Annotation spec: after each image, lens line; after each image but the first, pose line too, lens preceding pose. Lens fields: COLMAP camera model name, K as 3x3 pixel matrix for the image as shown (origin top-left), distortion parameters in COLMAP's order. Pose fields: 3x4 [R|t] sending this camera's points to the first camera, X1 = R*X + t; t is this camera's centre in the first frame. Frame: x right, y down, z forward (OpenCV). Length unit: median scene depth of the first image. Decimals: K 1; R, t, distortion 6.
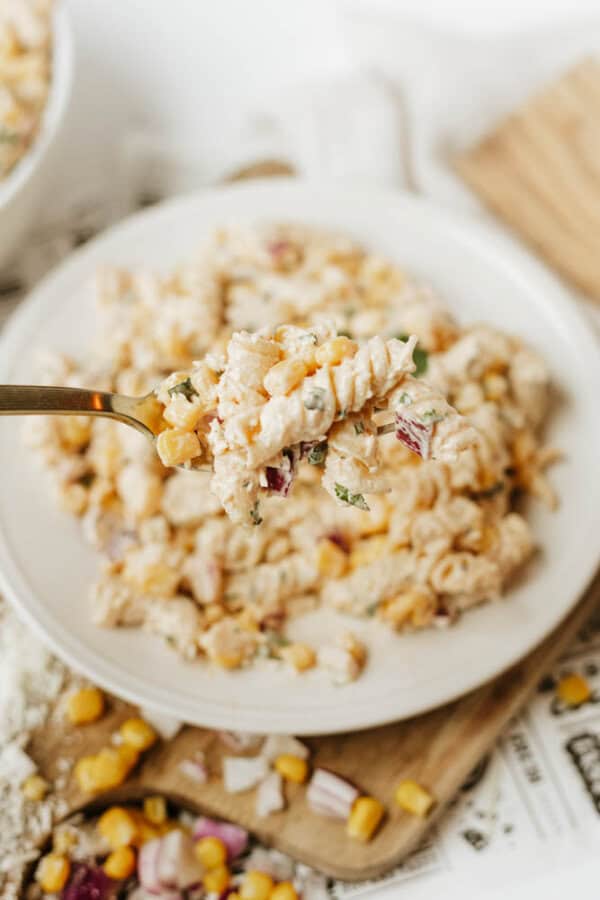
lens RADIAL K [[1663.1, 0, 300.0], [0, 1663.1, 450.0], [0, 0, 1]] dist [-0.015537, -0.084197]
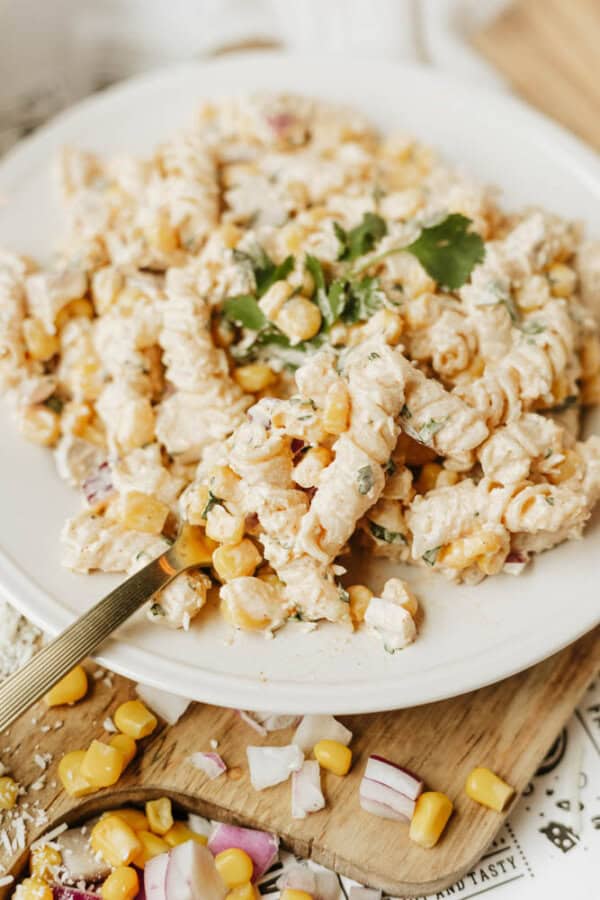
lens RADIAL K [[1477.8, 0, 300.0], [0, 1477.8, 450.0], [0, 0, 1]] dist [-0.022867, 0.052537]
pose [[0.996288, -0.016188, 0.084542, -0.076941], [0.015488, 0.999840, 0.008927, 0.038863], [-0.084673, -0.007585, 0.996380, 0.298878]]
